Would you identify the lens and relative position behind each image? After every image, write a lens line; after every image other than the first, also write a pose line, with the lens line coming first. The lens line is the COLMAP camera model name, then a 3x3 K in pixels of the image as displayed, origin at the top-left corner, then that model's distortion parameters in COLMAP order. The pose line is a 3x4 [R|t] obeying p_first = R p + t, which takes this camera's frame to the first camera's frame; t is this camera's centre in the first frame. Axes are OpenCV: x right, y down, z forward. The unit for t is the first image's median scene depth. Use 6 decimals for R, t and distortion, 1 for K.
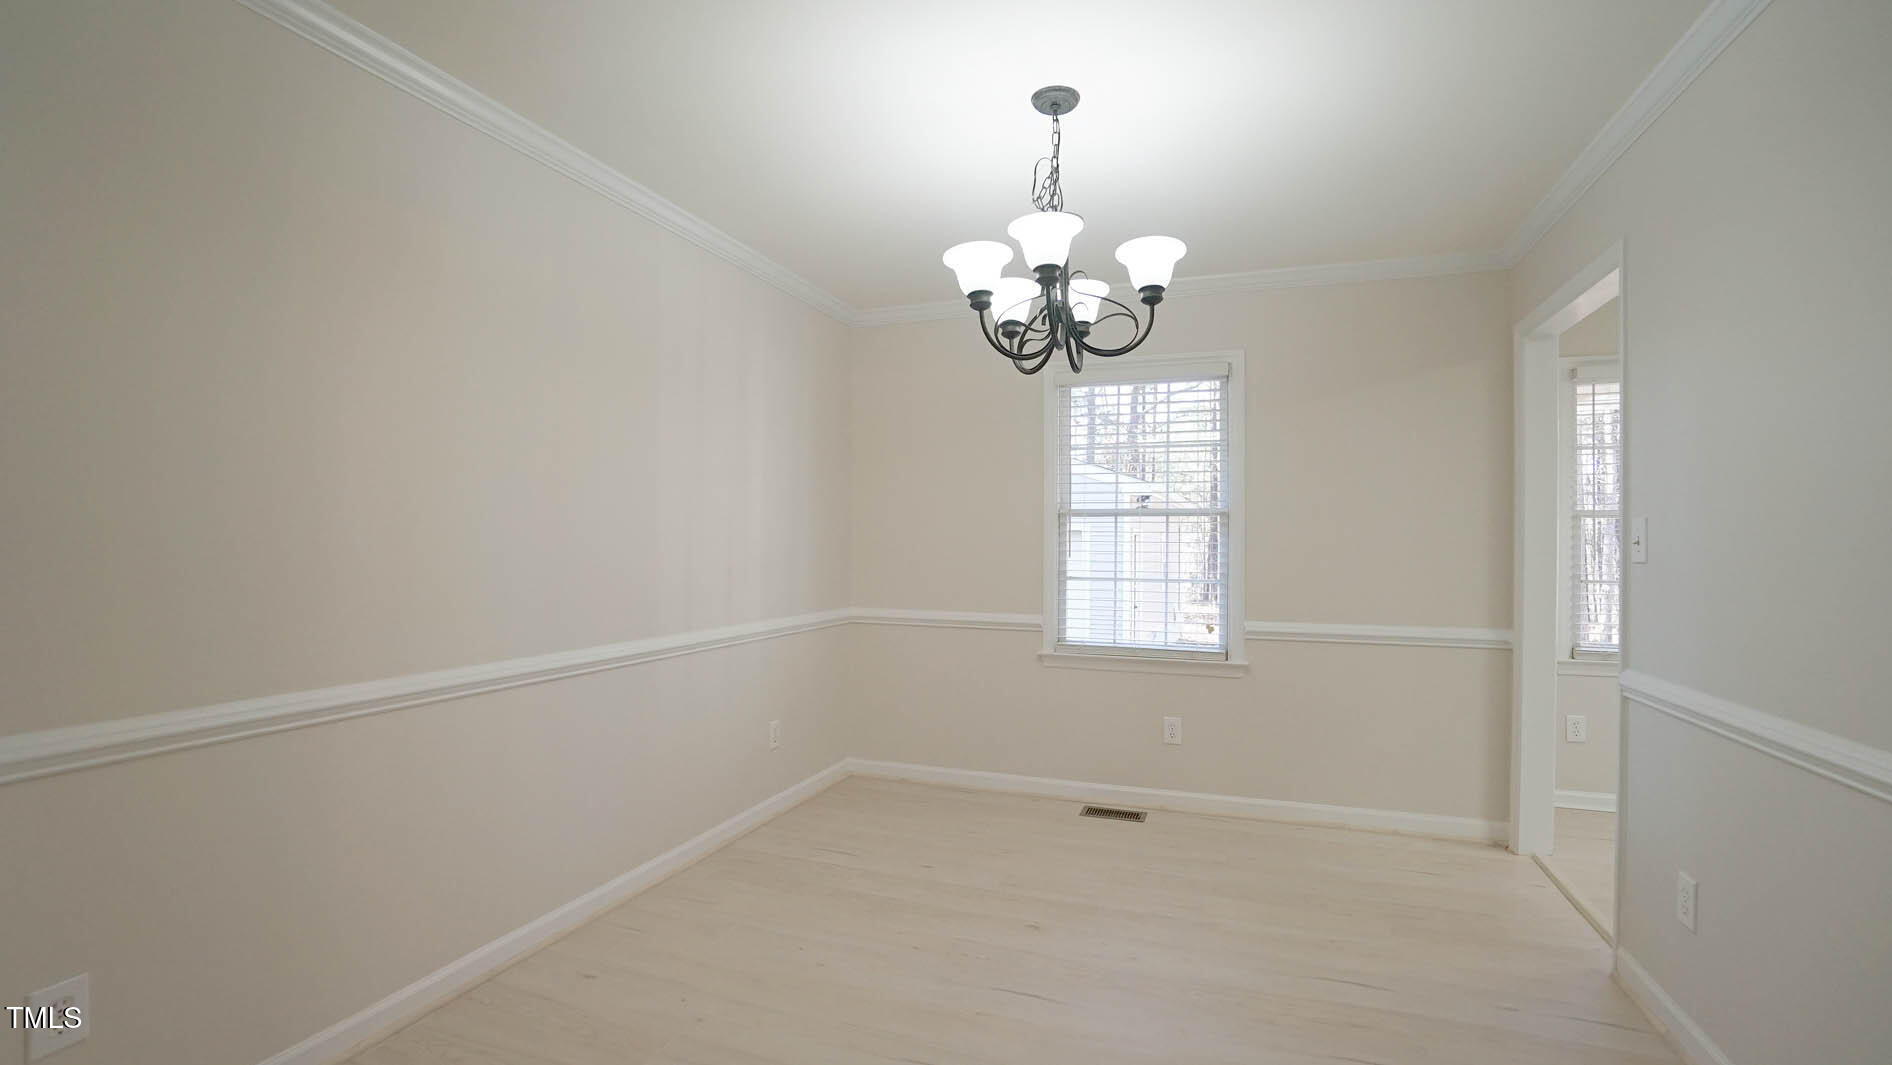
lens RADIAL K [[828.6, 0, 948.5], [0, 828.6, 544.2], [0, 0, 1]] dist [-0.047178, 0.014717]
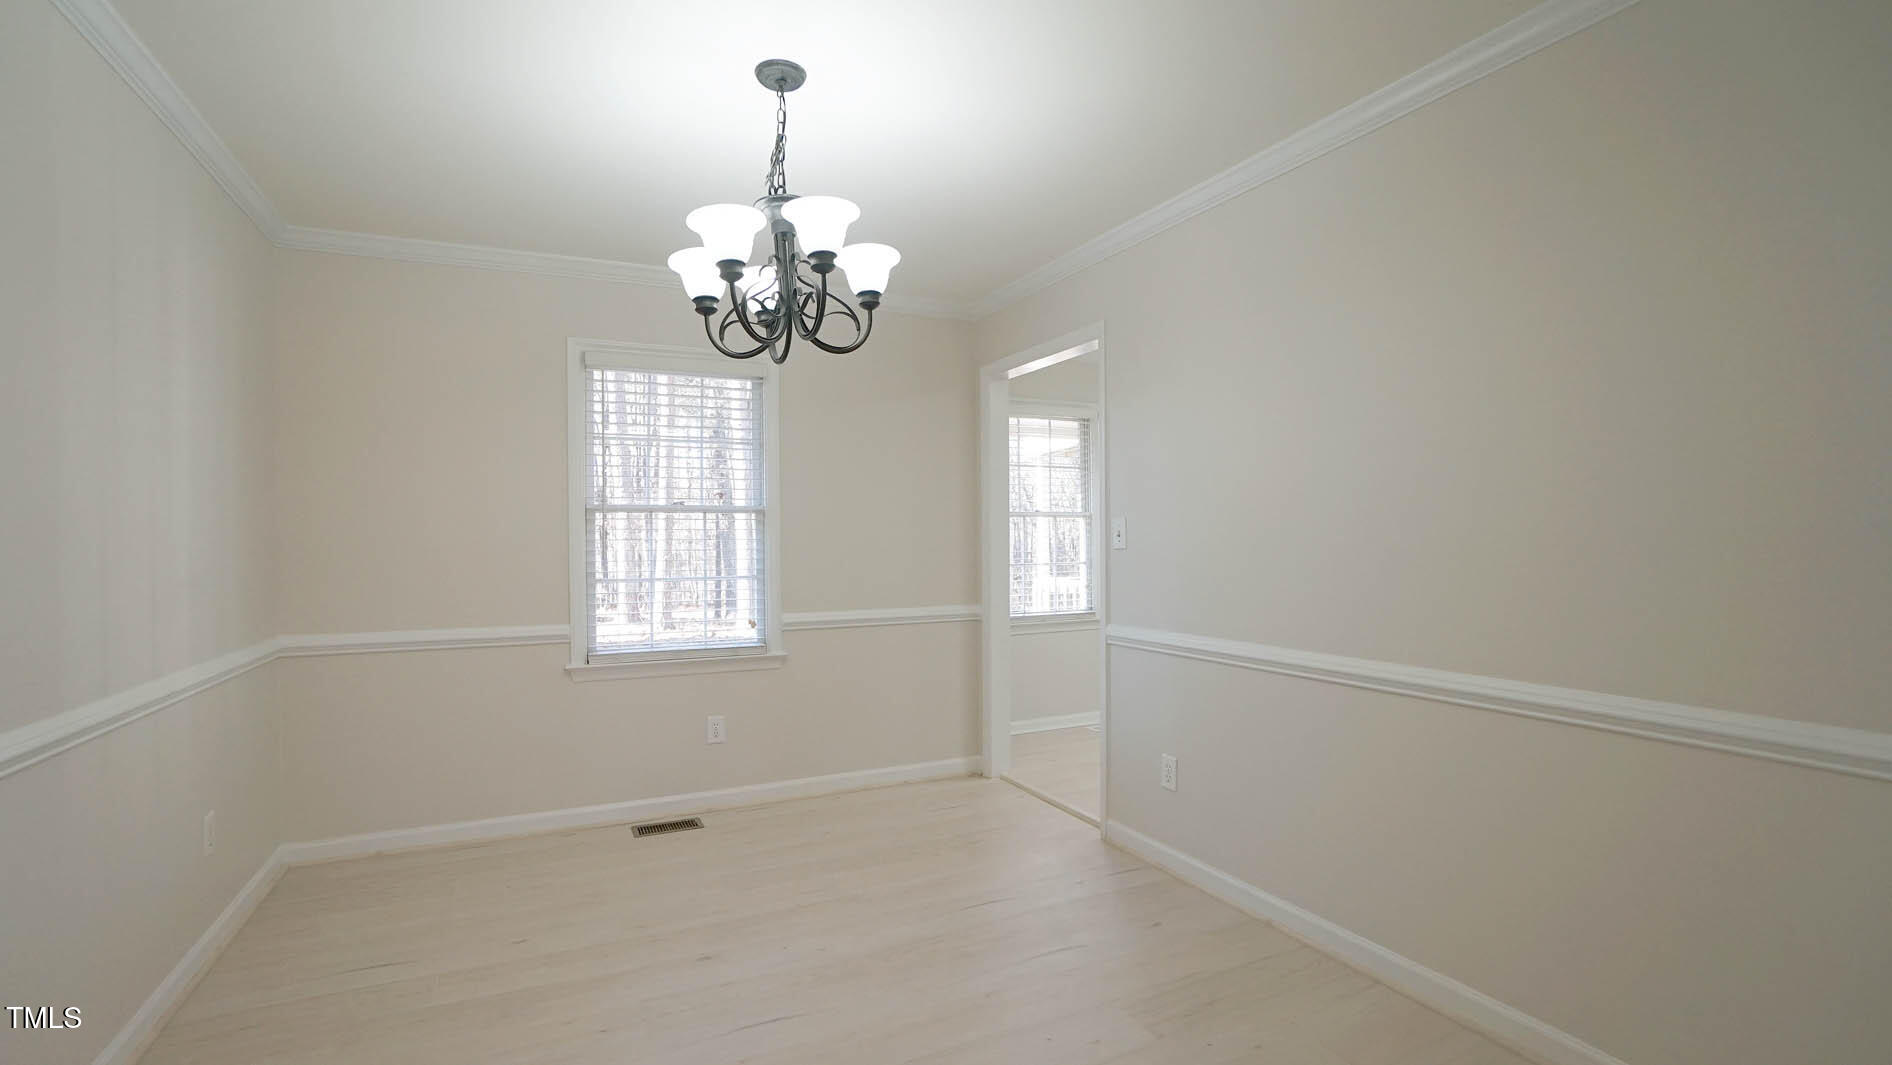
lens RADIAL K [[828.6, 0, 931.7], [0, 828.6, 548.0], [0, 0, 1]] dist [-0.047178, 0.014717]
pose [[0.698909, -0.019150, 0.714954, -0.288943], [0.013692, 0.999817, 0.013396, -0.002298], [-0.715080, 0.000427, 0.699043, 0.139973]]
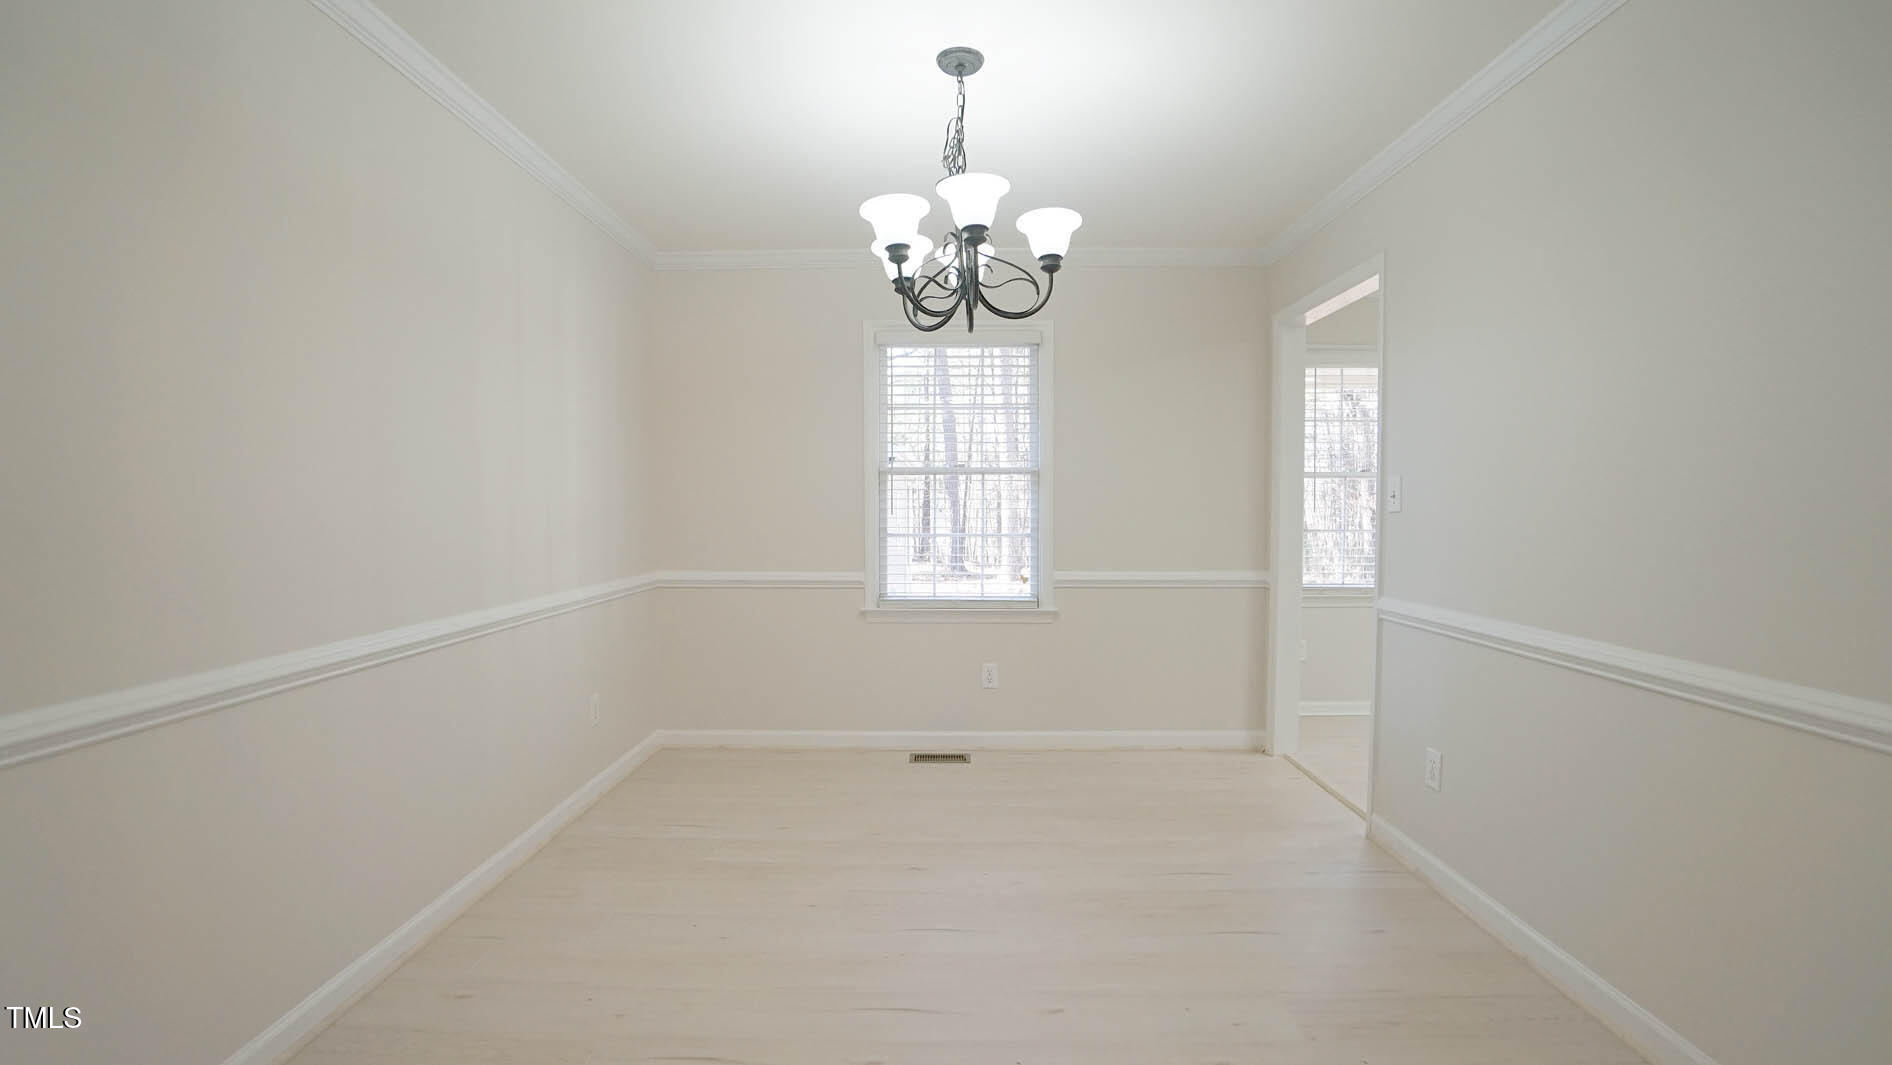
lens RADIAL K [[828.6, 0, 945.9], [0, 828.6, 541.8], [0, 0, 1]] dist [-0.047178, 0.014717]
pose [[0.942066, -0.020825, 0.334780, -0.158027], [0.006536, 0.999021, 0.043753, 0.006113], [-0.335363, -0.039030, 0.941280, 0.018178]]
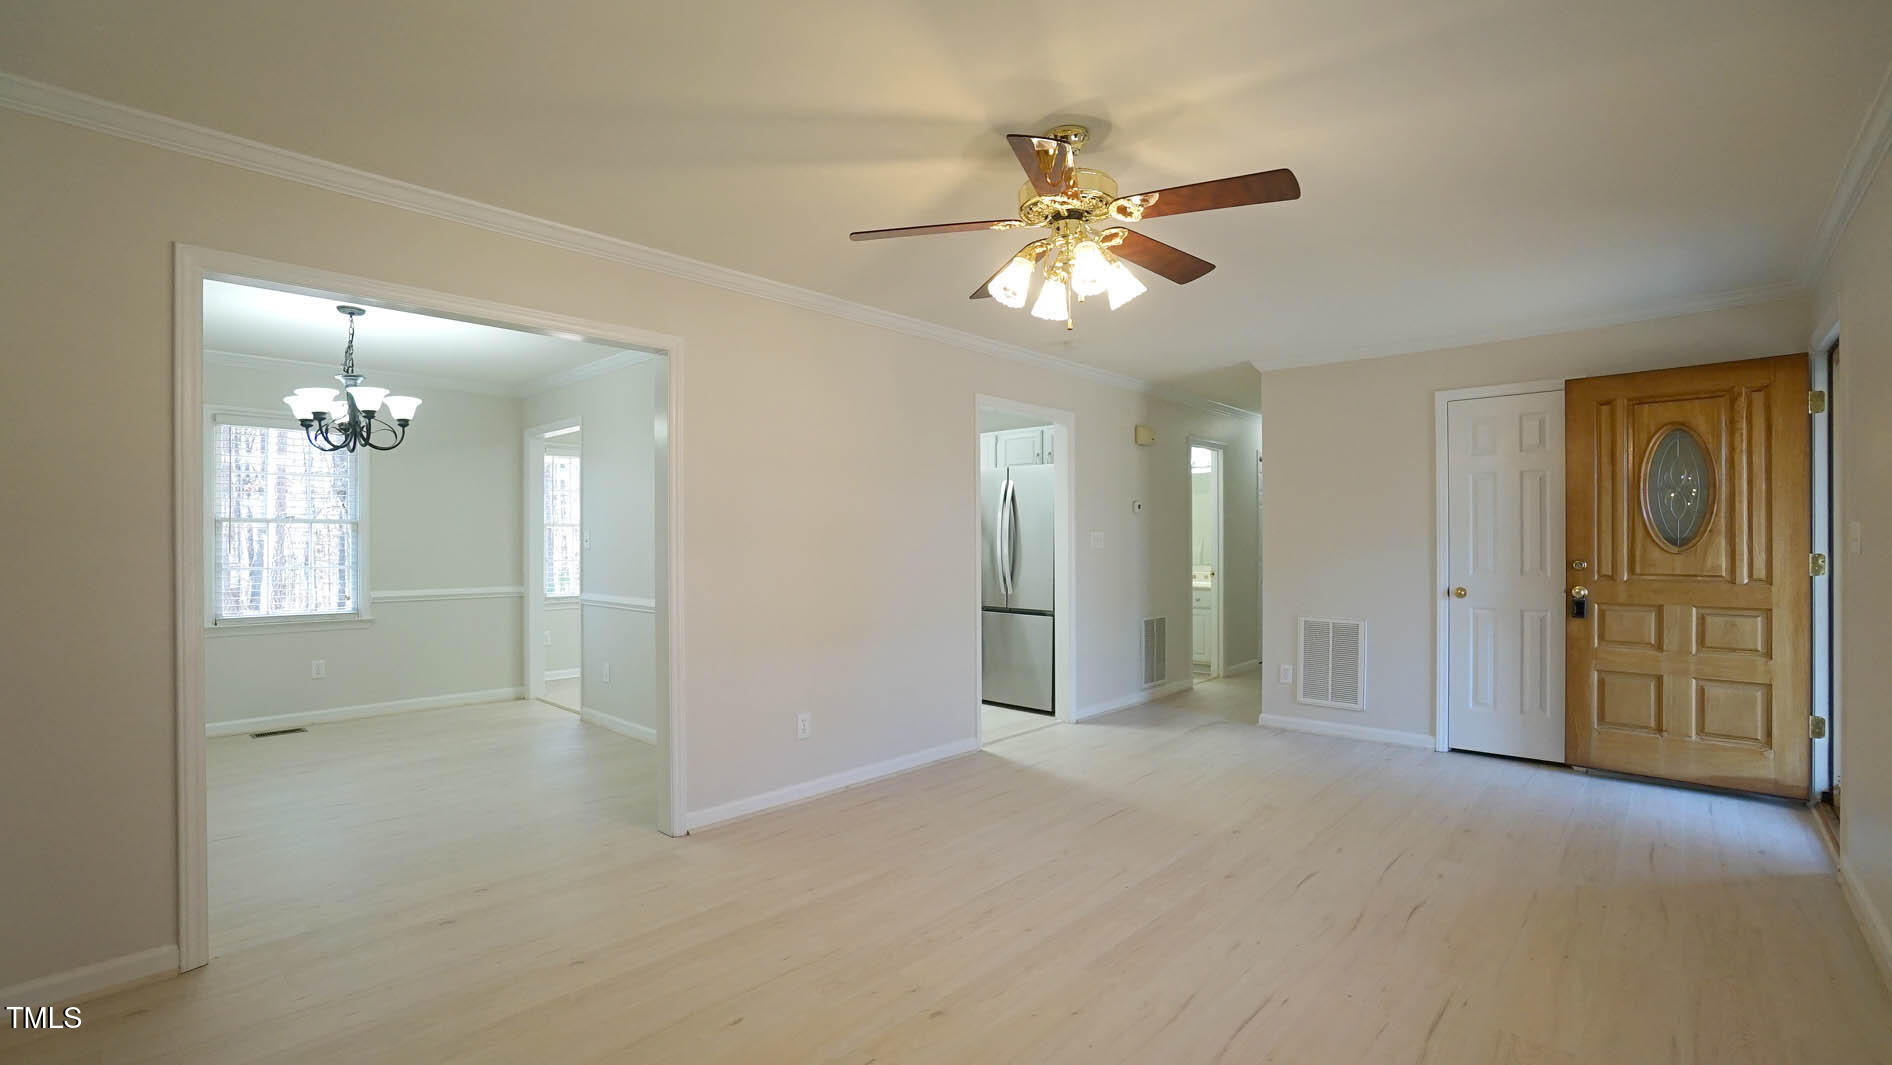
lens RADIAL K [[828.6, 0, 923.6], [0, 828.6, 545.6], [0, 0, 1]] dist [-0.047178, 0.014717]
pose [[0.397746, -0.011198, 0.917427, -0.713797], [0.001869, 0.999933, 0.011395, -0.010862], [-0.917494, -0.002818, 0.397741, -0.647693]]
